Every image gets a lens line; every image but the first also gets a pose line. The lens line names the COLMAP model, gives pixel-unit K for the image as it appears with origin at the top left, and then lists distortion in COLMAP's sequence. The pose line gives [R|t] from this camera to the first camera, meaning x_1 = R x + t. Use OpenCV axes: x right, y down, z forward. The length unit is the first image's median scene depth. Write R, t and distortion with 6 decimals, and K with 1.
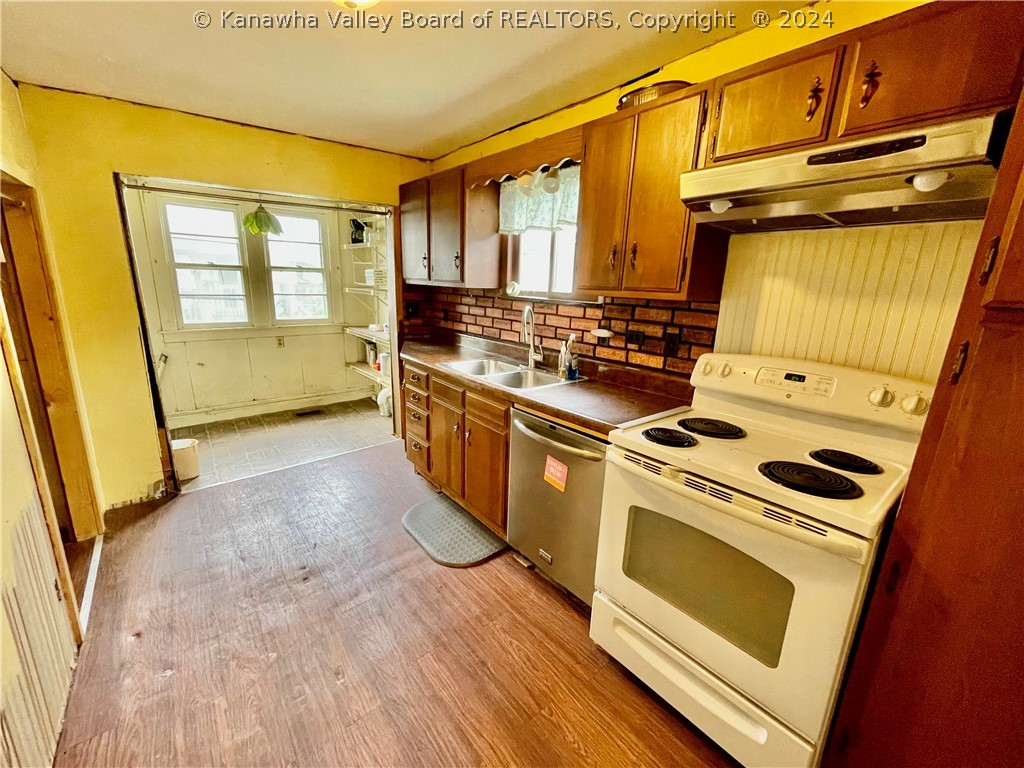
lens RADIAL K [[416.1, 0, 510.3], [0, 416.1, 383.1], [0, 0, 1]] dist [-0.000574, 0.000647]
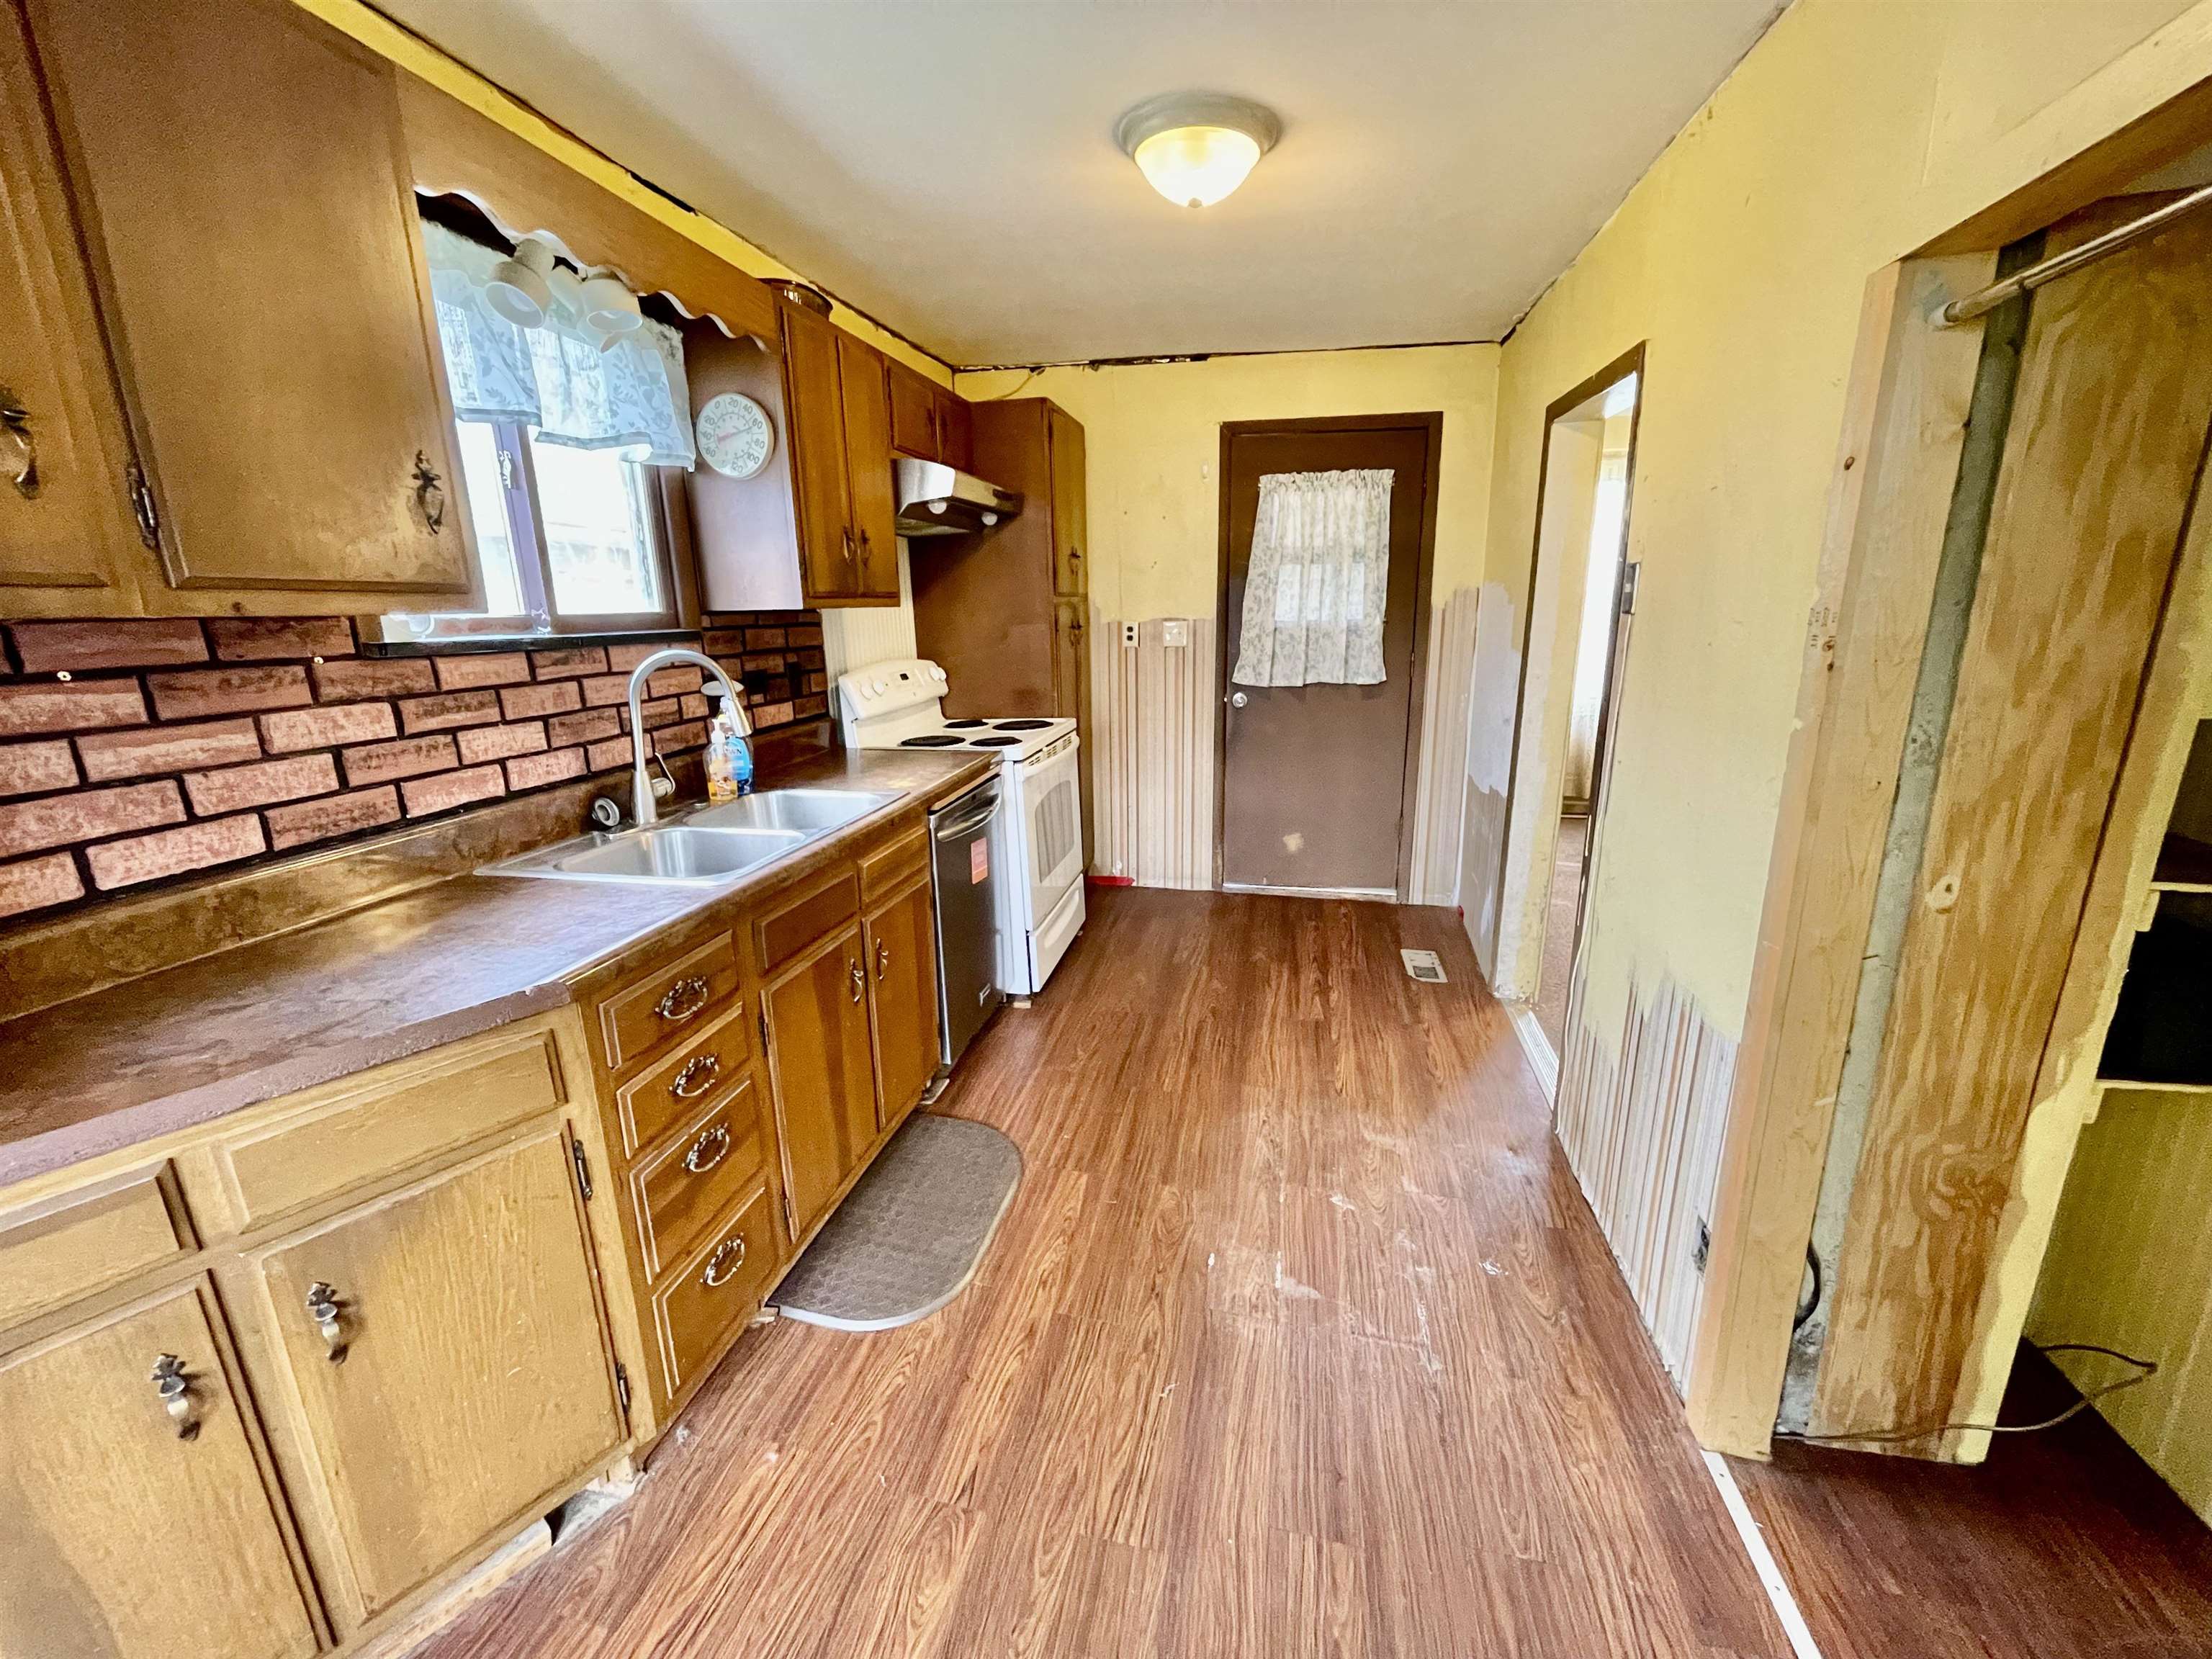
lens RADIAL K [[898.9, 0, 1100.2], [0, 898.9, 830.2], [0, 0, 1]] dist [-0.000574, 0.000647]
pose [[-0.620442, -0.202562, 0.757641, -0.781672], [0.197013, 0.894832, 0.400577, -0.266194], [-0.759103, 0.397800, -0.515284, 1.100490]]
